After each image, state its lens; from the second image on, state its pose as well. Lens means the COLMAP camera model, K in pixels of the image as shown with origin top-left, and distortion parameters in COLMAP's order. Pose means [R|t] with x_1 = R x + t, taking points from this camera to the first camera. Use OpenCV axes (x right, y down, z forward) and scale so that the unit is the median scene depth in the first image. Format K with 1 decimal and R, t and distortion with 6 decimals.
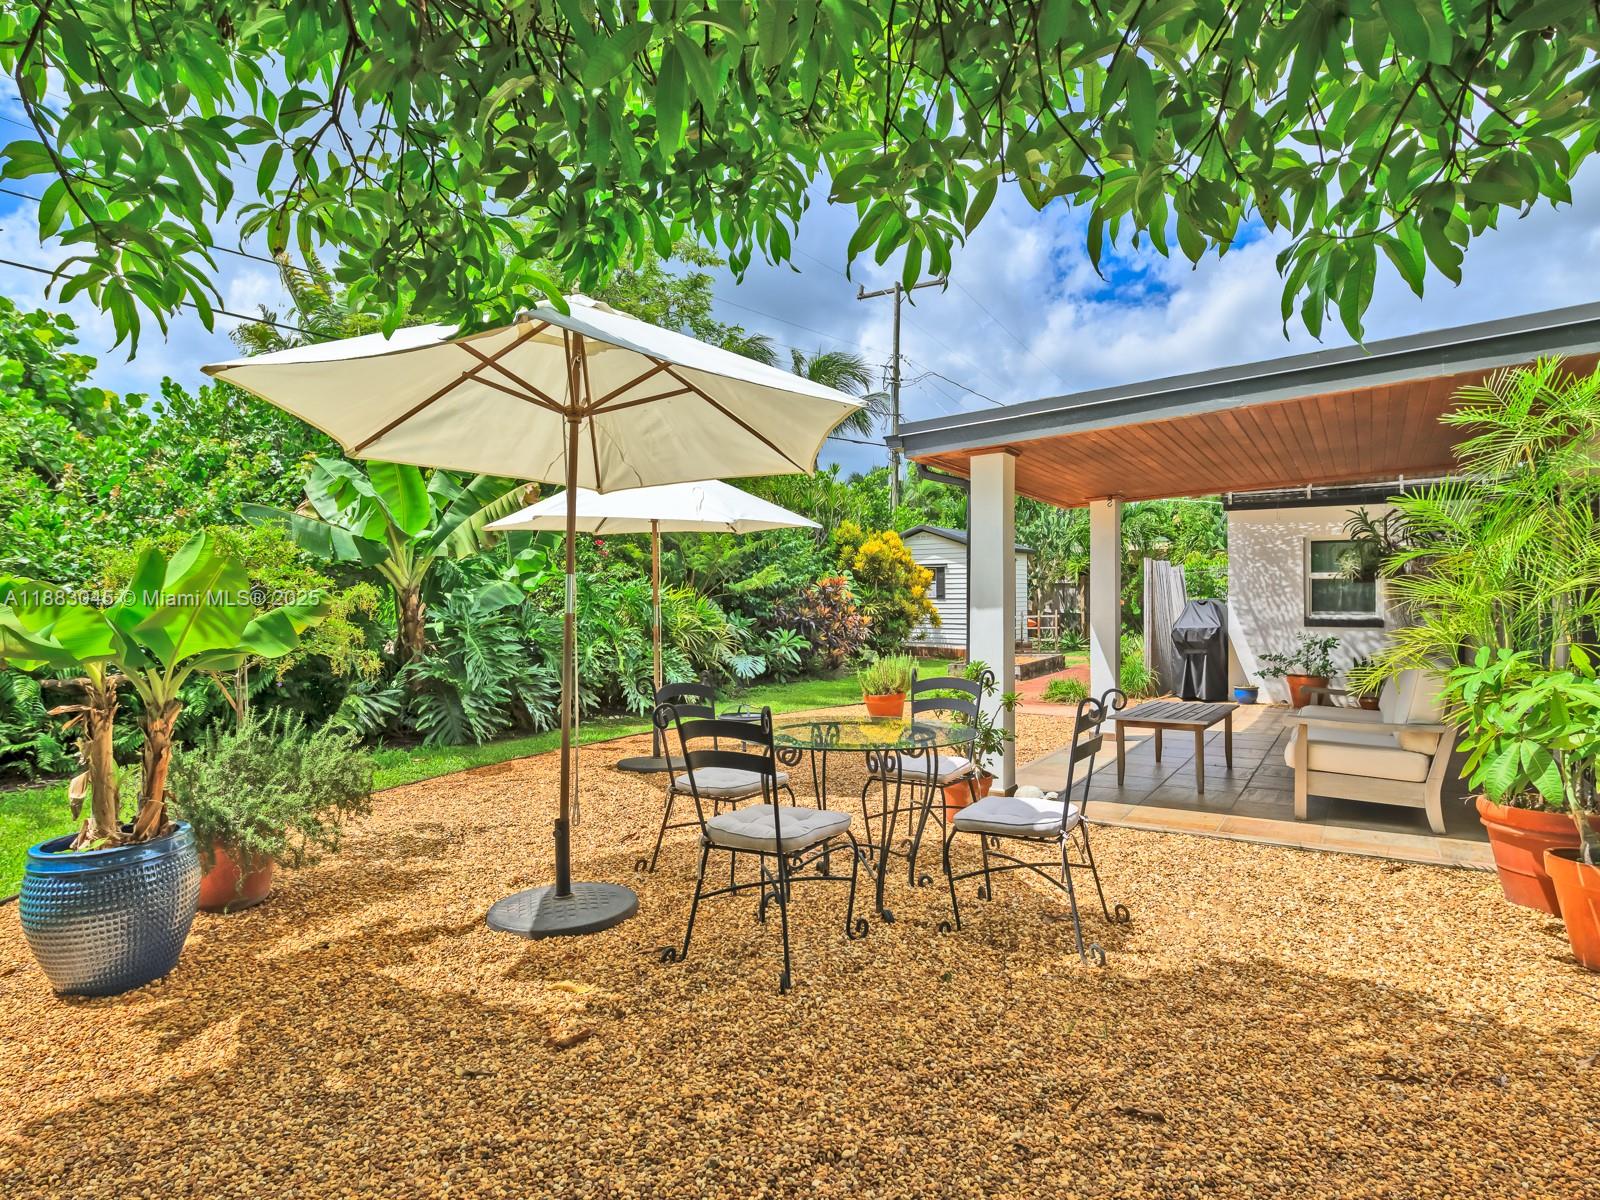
lens RADIAL K [[779.4, 0, 800.0], [0, 779.4, 600.0], [0, 0, 1]] dist [0.000502, 0.000239]
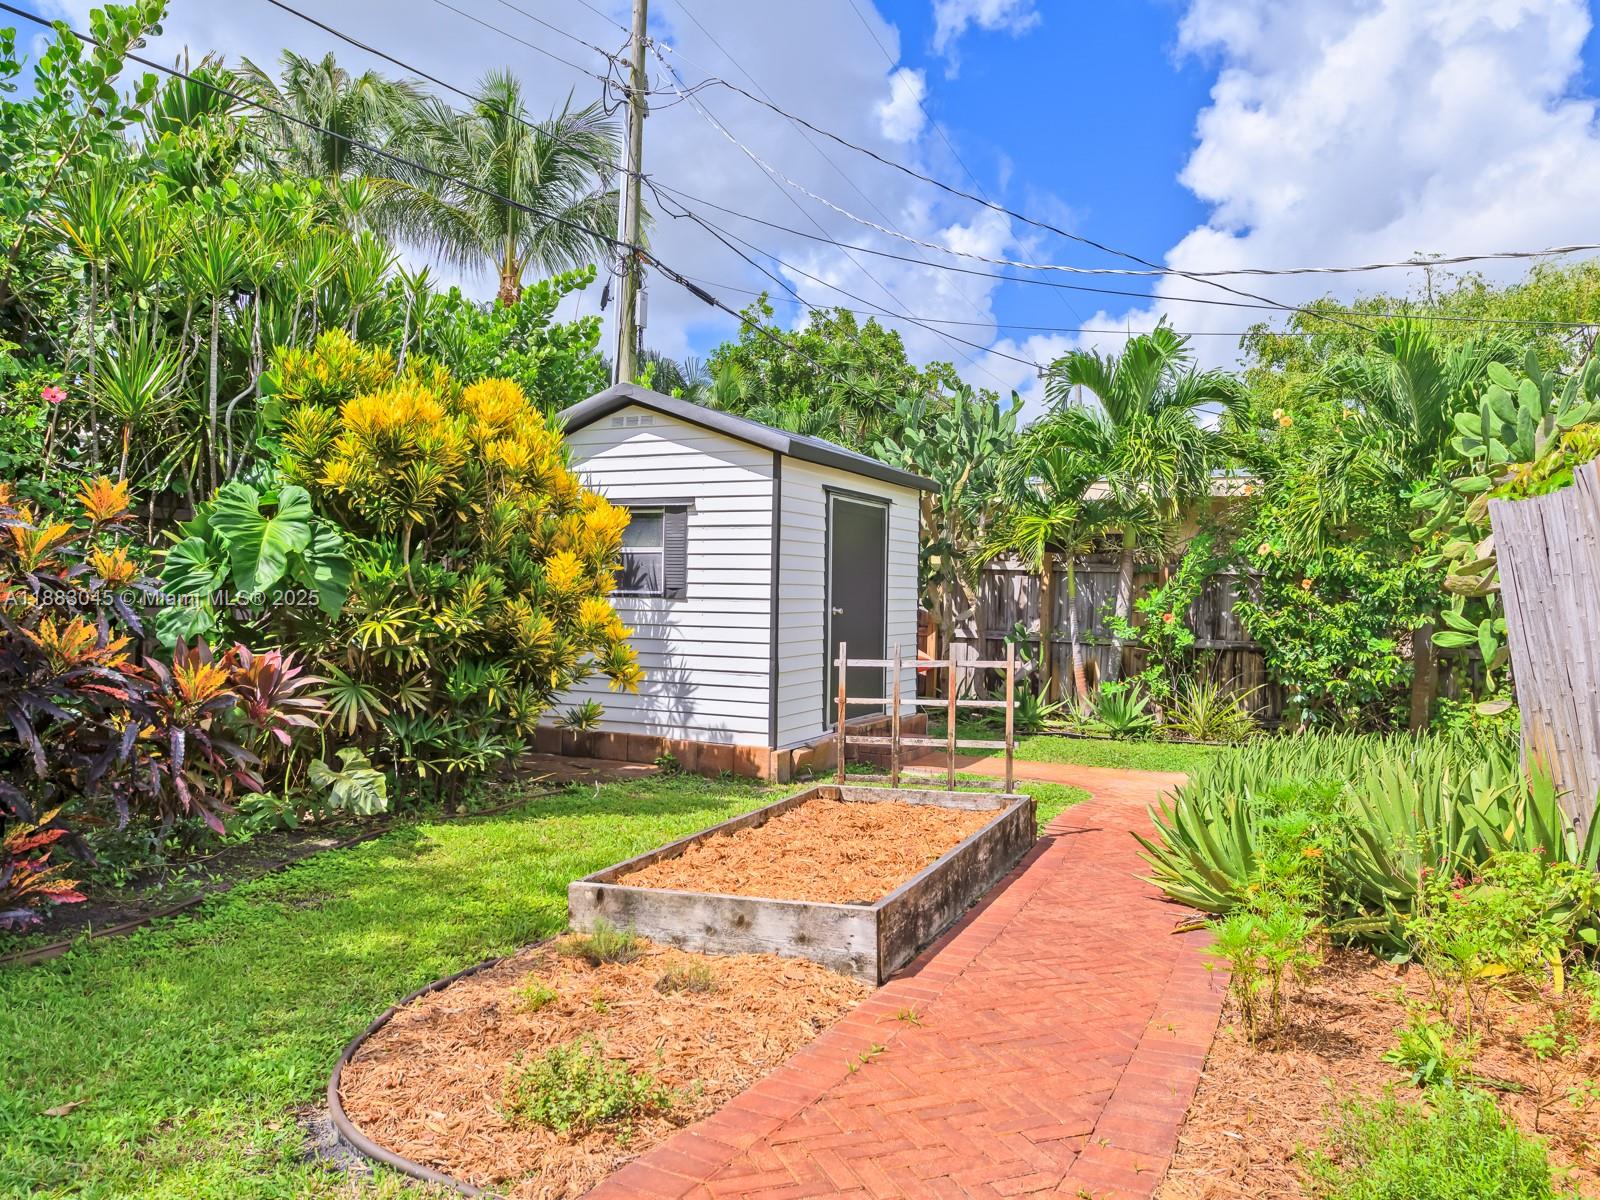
lens RADIAL K [[779.4, 0, 800.0], [0, 779.4, 600.0], [0, 0, 1]] dist [0.000502, 0.000239]
pose [[0.990500, 0.026973, 0.134845, 0.198694], [-0.026918, 0.999635, -0.002233, -0.001915], [-0.134856, -0.001418, 0.990864, 0.681024]]
